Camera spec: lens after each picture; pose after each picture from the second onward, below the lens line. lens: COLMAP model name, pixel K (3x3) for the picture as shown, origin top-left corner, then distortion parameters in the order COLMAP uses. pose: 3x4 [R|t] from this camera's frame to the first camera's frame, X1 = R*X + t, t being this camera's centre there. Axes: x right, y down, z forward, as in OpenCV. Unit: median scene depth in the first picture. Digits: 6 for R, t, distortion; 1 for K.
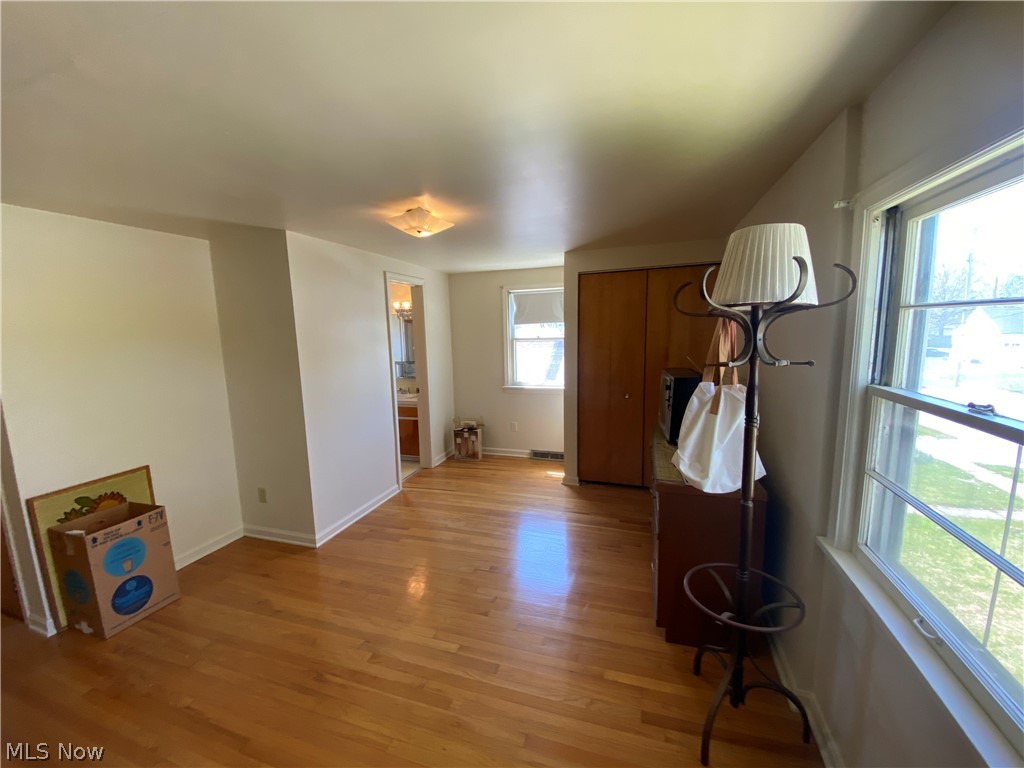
lens RADIAL K [[411.2, 0, 513.7], [0, 411.2, 385.2], [0, 0, 1]] dist [-0.002669, -0.002316]
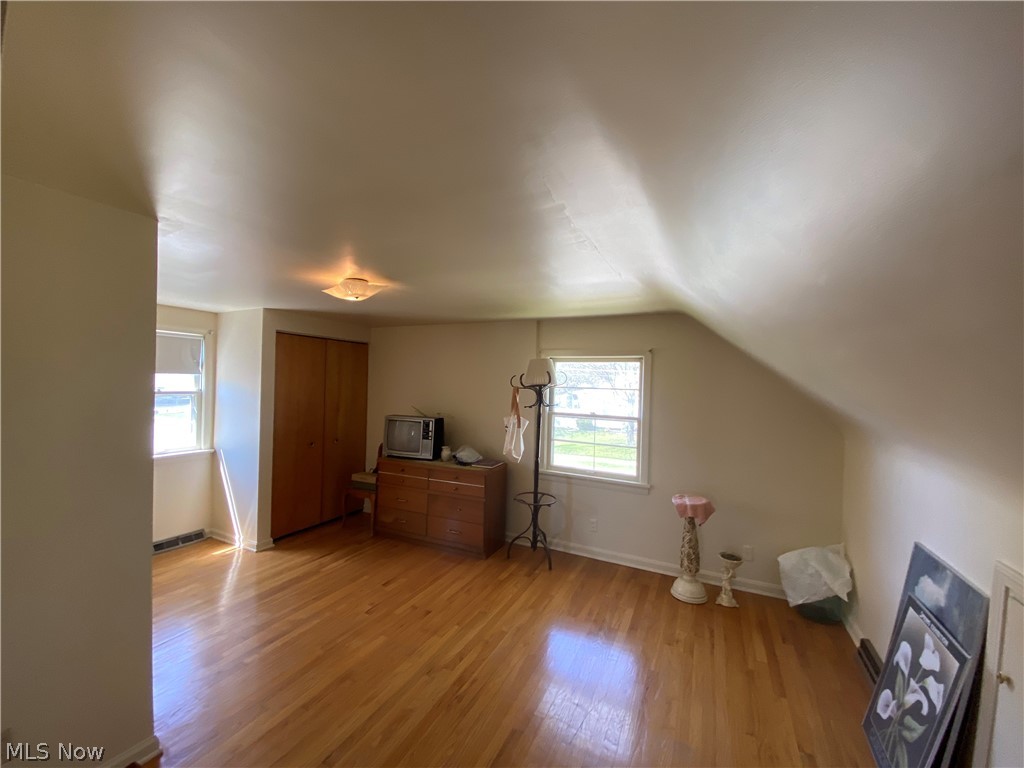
lens RADIAL K [[411.2, 0, 503.7], [0, 411.2, 388.8], [0, 0, 1]] dist [-0.002669, -0.002316]
pose [[0.144390, 0.018813, 0.989342, -0.854026], [0.112028, 0.993080, -0.035234, -0.031633], [-0.983159, 0.115922, 0.141283, 0.346204]]
